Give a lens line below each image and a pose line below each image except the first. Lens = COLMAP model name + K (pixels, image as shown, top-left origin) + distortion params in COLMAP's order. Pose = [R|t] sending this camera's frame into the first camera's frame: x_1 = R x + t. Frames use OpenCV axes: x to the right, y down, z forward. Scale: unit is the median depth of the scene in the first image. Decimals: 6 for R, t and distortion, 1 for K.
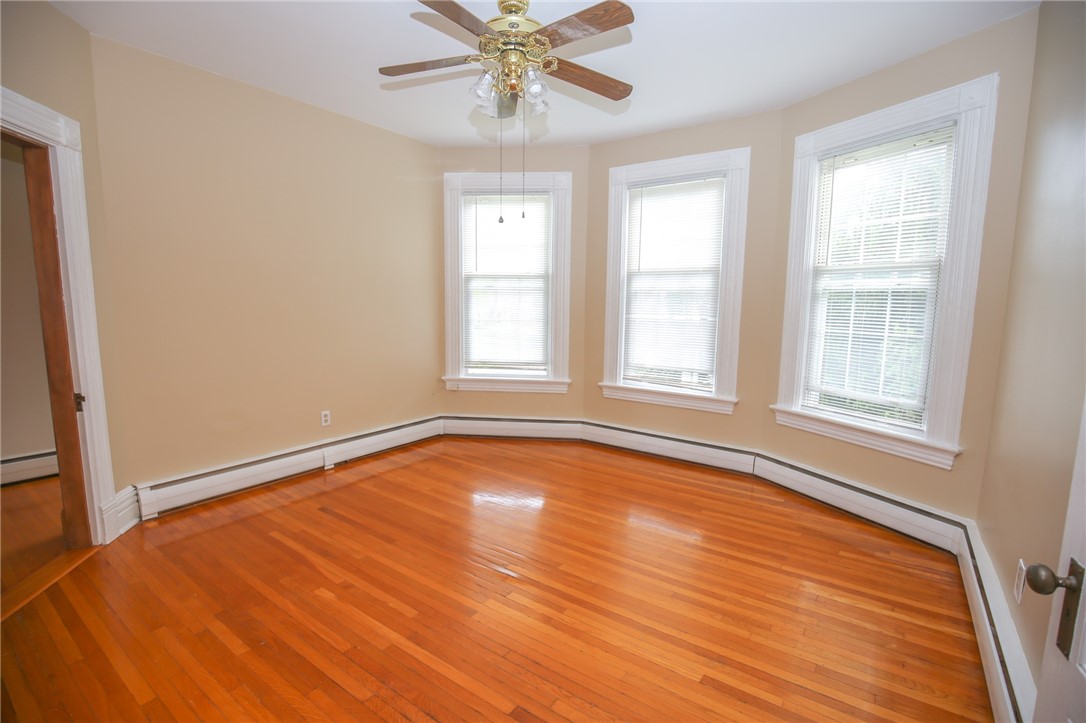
lens RADIAL K [[498.7, 0, 534.1], [0, 498.7, 361.5], [0, 0, 1]] dist [-0.018579, 0.000265]
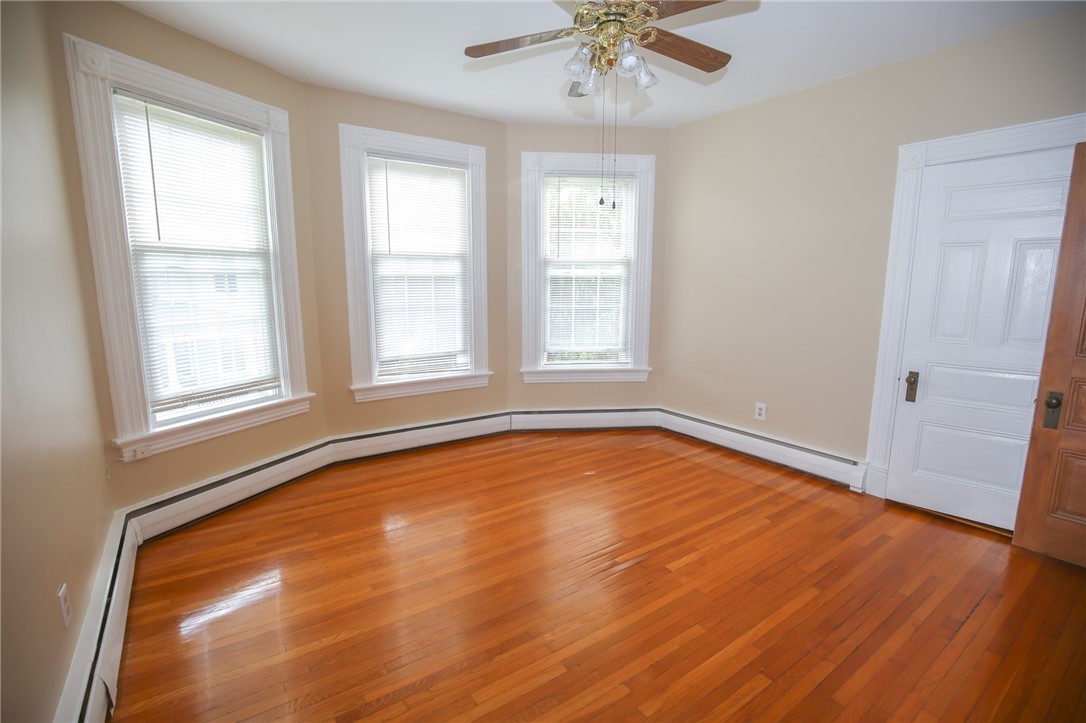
lens RADIAL K [[498.7, 0, 534.1], [0, 498.7, 361.5], [0, 0, 1]] dist [-0.018579, 0.000265]
pose [[0.337533, -0.158811, 0.927820, -0.627698], [0.119015, 0.984955, 0.125294, -0.079607], [-0.933760, 0.068134, 0.351356, 0.511623]]
